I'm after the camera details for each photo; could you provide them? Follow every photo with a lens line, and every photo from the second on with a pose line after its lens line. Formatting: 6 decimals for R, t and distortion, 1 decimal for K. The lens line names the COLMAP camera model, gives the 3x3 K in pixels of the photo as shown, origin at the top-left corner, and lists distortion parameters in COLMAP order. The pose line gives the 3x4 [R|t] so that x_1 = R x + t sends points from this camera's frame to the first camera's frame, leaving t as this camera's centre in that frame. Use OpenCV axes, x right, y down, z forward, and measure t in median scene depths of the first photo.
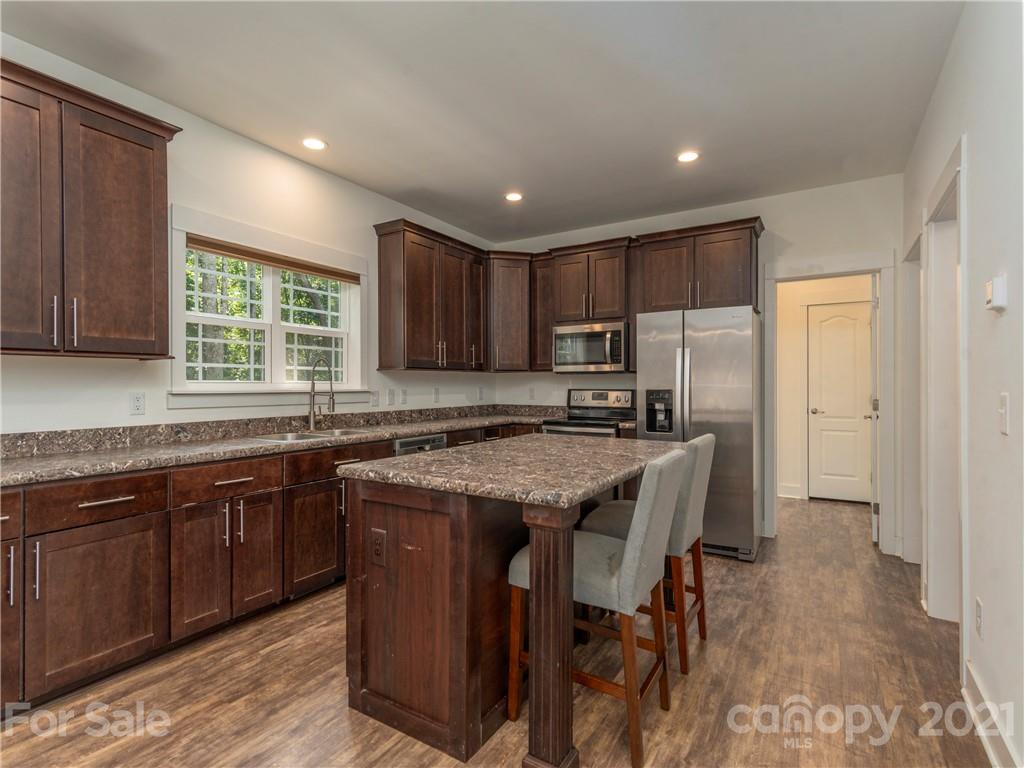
lens RADIAL K [[500.6, 0, 514.9], [0, 500.6, 383.1], [0, 0, 1]] dist [-0.001316, -0.000558]
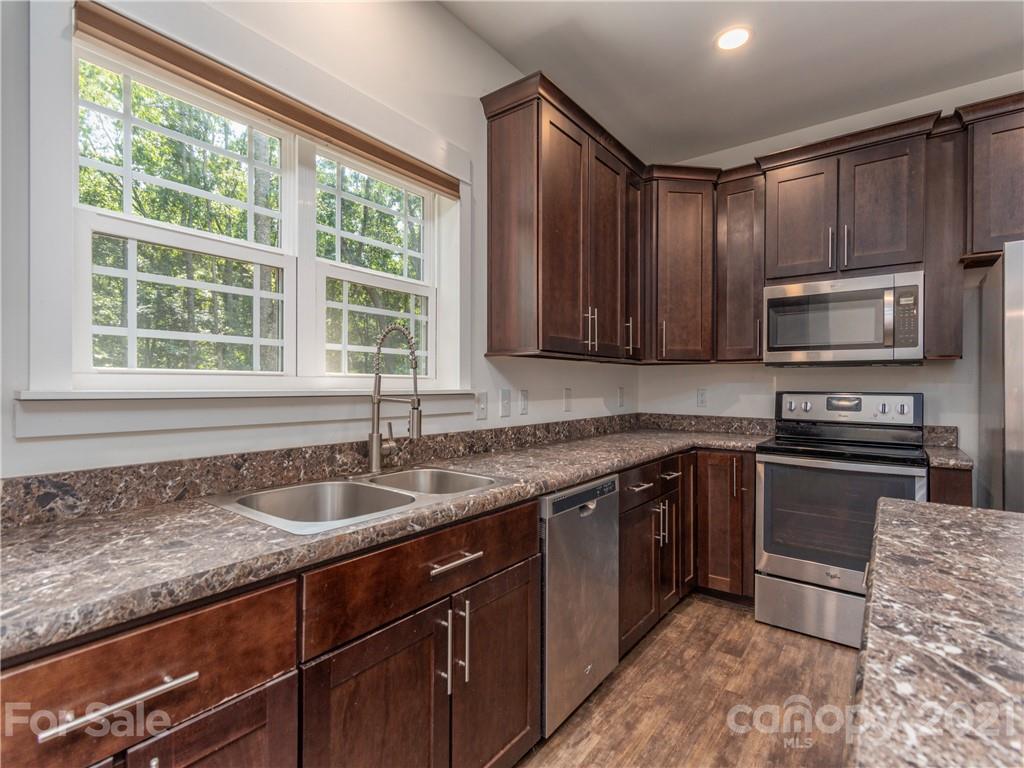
lens RADIAL K [[500.6, 0, 514.9], [0, 500.6, 389.4], [0, 0, 1]] dist [-0.001316, -0.000558]
pose [[0.994445, 0.007908, -0.104955, -0.187787], [-0.006530, 0.999888, 0.013468, 0.004287], [0.105050, -0.012708, 0.994386, 0.453171]]
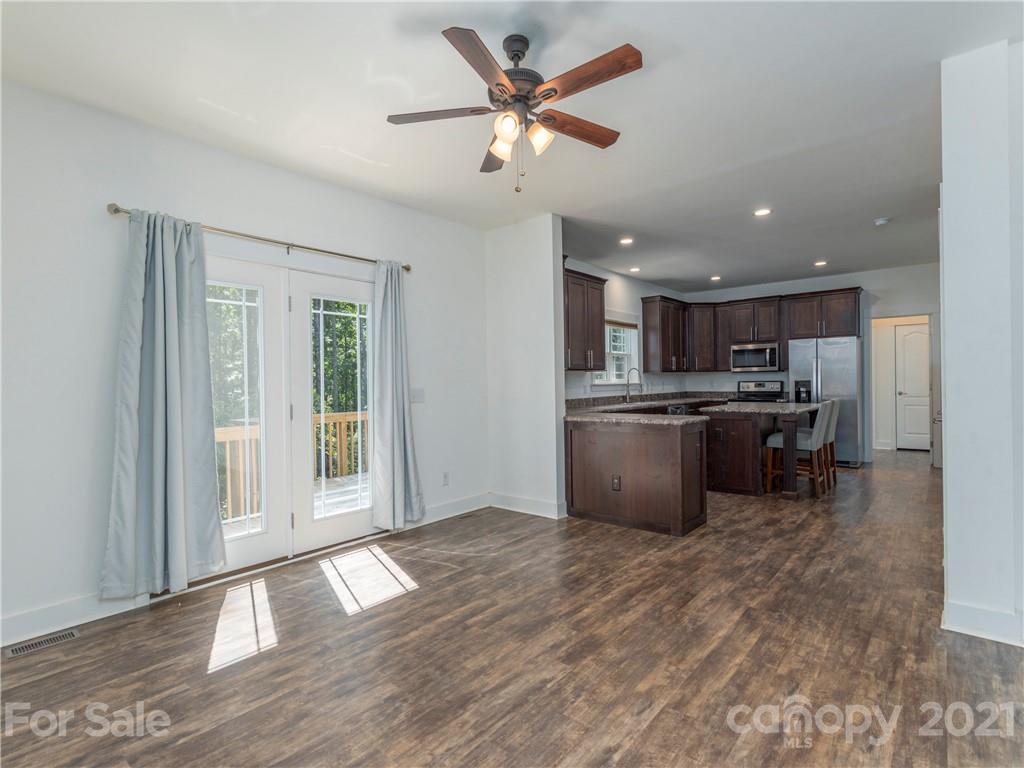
lens RADIAL K [[500.6, 0, 513.0], [0, 500.6, 385.8], [0, 0, 1]] dist [-0.001316, -0.000558]
pose [[0.987566, -0.014985, -0.156491, -0.484201], [0.016224, 0.999846, 0.006641, 0.003339], [0.156367, -0.009097, 0.987657, -1.008913]]
